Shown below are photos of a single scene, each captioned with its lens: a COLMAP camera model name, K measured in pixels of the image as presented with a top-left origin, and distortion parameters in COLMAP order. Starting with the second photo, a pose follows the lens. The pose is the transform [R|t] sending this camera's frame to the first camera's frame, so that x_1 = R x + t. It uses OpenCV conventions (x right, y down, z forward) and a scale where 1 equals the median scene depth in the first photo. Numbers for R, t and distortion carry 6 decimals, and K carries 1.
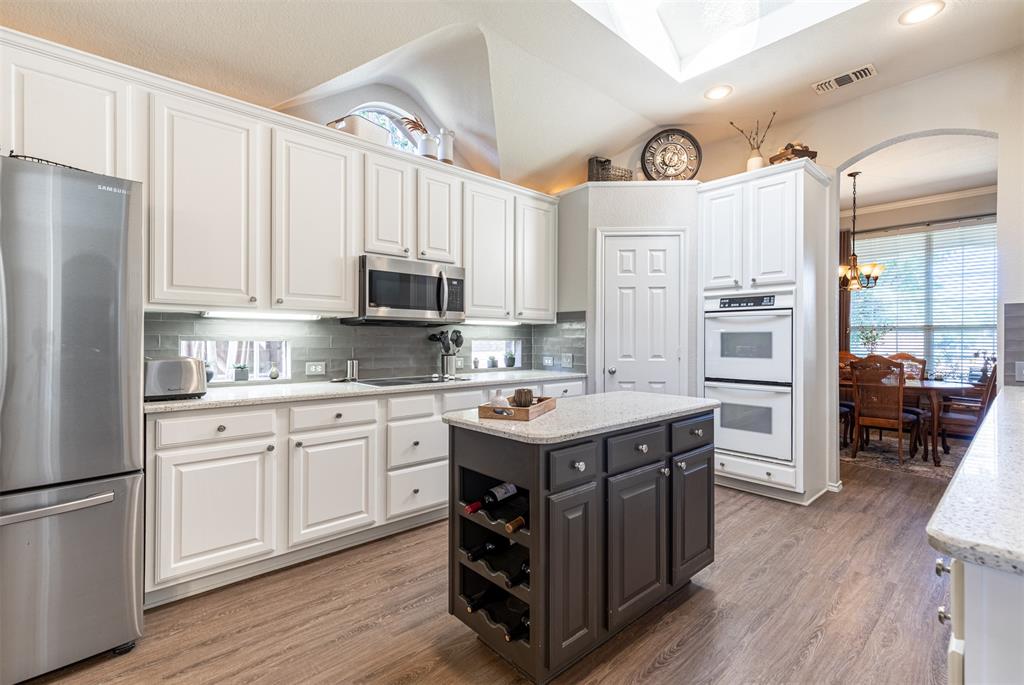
lens RADIAL K [[460.9, 0, 512.0], [0, 460.9, 342.5], [0, 0, 1]] dist [0.003514, 0.000518]
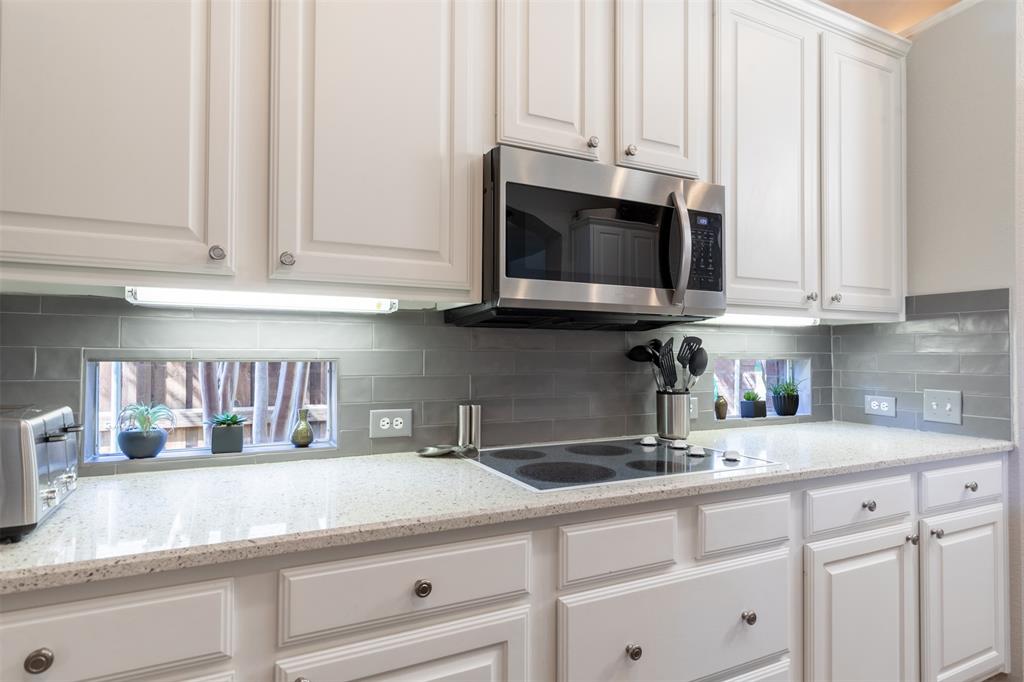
lens RADIAL K [[560.1, 0, 512.1], [0, 560.1, 345.2], [0, 0, 1]] dist [0.002124, -0.000041]
pose [[0.962285, -0.003974, -0.272015, -0.145628], [-0.002177, 0.999749, -0.022308, -0.006227], [0.272035, 0.022059, 0.962034, 0.449045]]
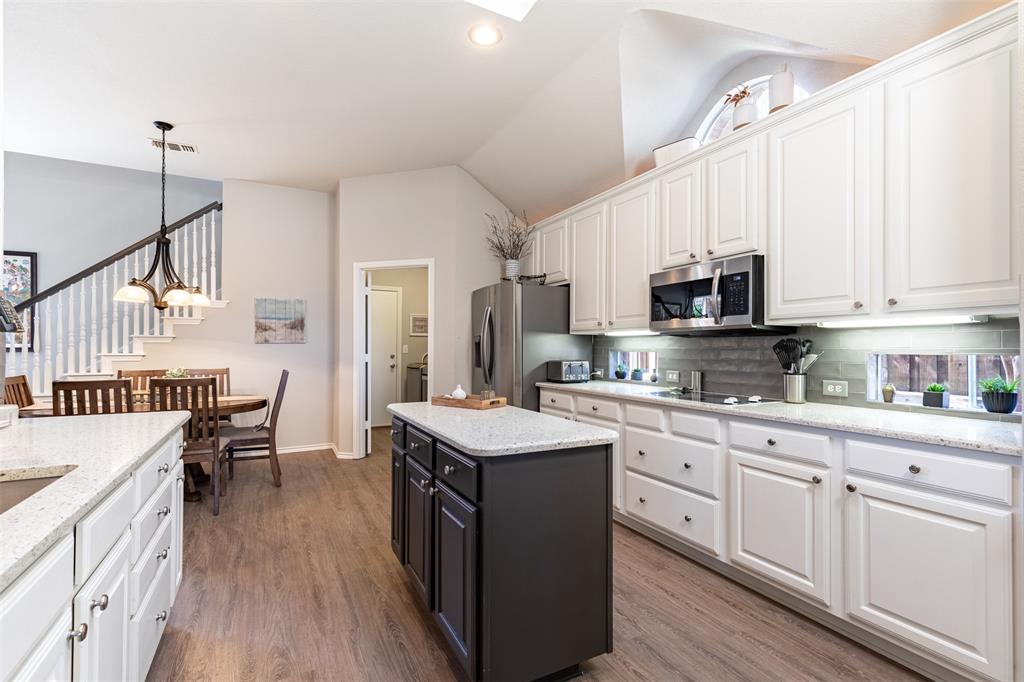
lens RADIAL K [[467.3, 0, 511.0], [0, 467.3, 345.4], [0, 0, 1]] dist [0.000802, -0.000047]
pose [[-0.252150, -0.011581, -0.967619, 0.701967], [-0.009406, 0.999910, -0.009516, -0.005043], [0.967642, 0.006702, -0.252237, 0.793849]]
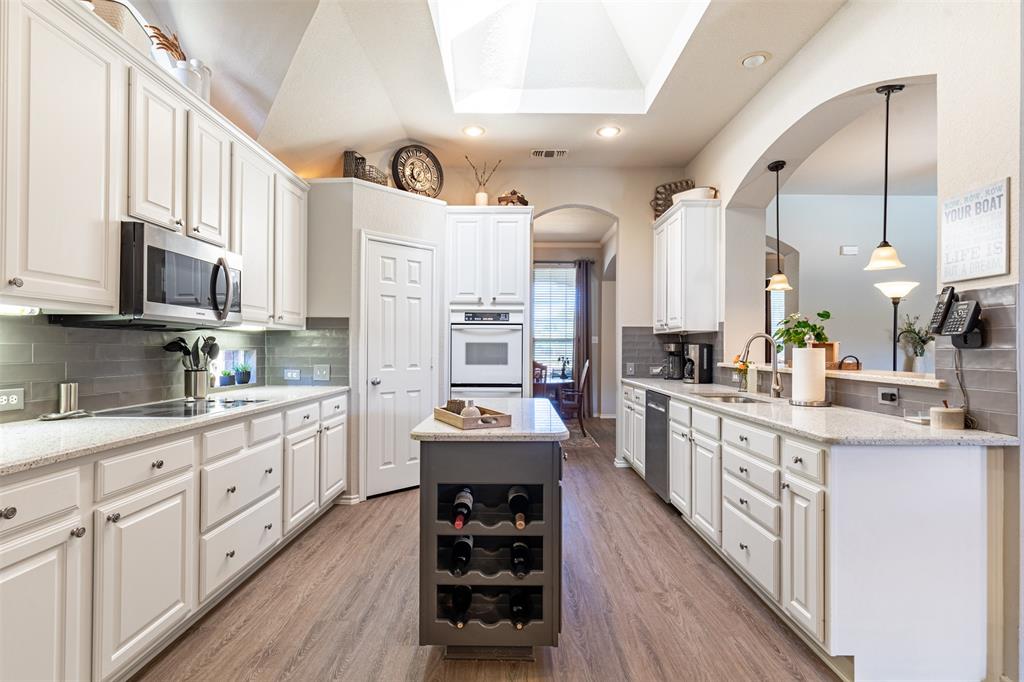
lens RADIAL K [[508.8, 0, 509.3], [0, 508.8, 348.0], [0, 0, 1]] dist [-0.000115, -0.000152]
pose [[0.676241, 0.001648, 0.736679, -0.413155], [0.001483, 0.999992, -0.003598, -0.004566], [-0.736679, 0.003525, 0.676233, 0.093208]]
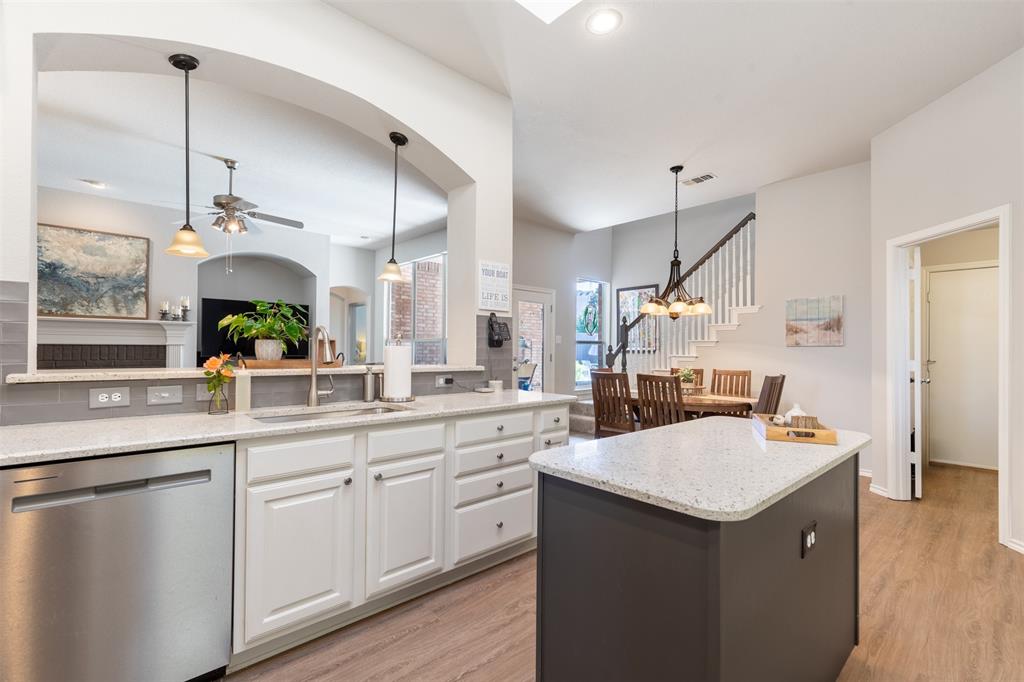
lens RADIAL K [[460.9, 0, 512.0], [0, 460.9, 341.0], [0, 0, 1]] dist [0.003514, 0.000518]
pose [[-0.999888, -0.011811, -0.009245, 0.316419], [-0.011700, 0.999859, -0.012055, -0.008306], [0.009386, -0.011946, -0.999885, 1.048061]]
